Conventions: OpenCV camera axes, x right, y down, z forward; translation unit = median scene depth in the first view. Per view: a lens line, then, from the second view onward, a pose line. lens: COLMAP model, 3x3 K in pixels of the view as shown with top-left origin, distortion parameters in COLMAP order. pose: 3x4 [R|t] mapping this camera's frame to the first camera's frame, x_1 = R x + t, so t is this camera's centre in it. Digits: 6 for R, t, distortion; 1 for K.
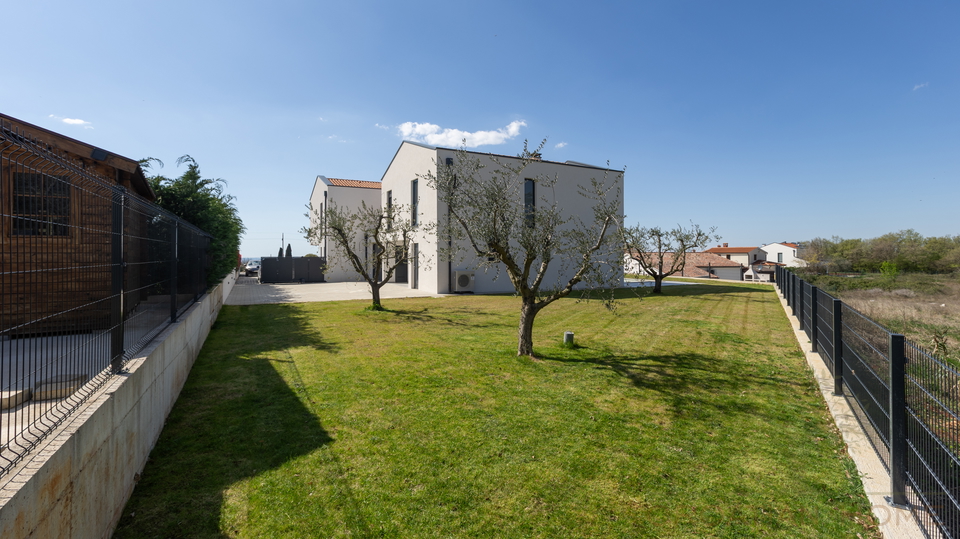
lens RADIAL K [[444.2, 0, 482.4], [0, 444.2, 247.1], [0, 0, 1]] dist [0.001696, 0.000340]
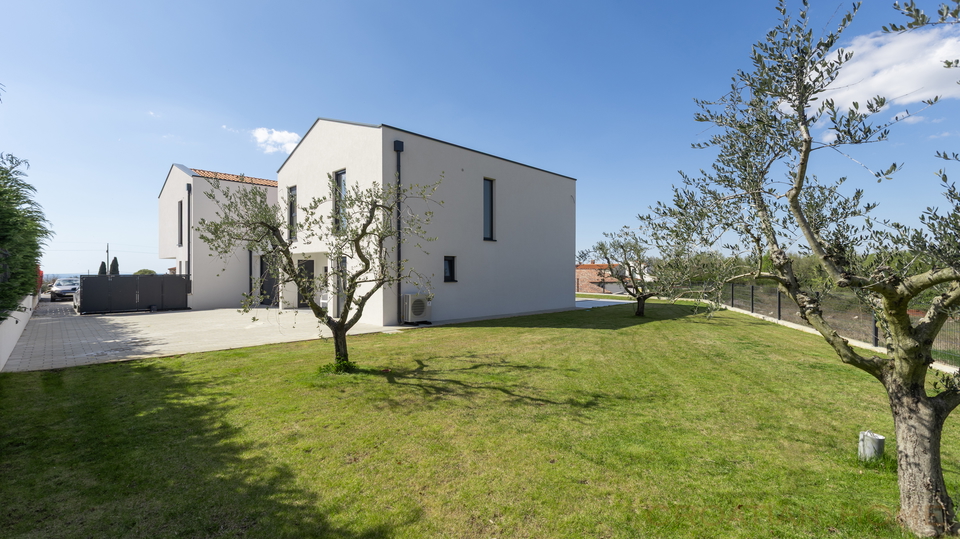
lens RADIAL K [[428.8, 0, 480.0], [0, 428.8, 269.5], [0, 0, 1]] dist [0.004156, 0.000096]
pose [[0.956488, 0.001752, 0.291766, -0.124129], [-0.006148, 0.999881, 0.014151, 0.000914], [-0.291706, -0.015329, 0.956385, 0.227052]]
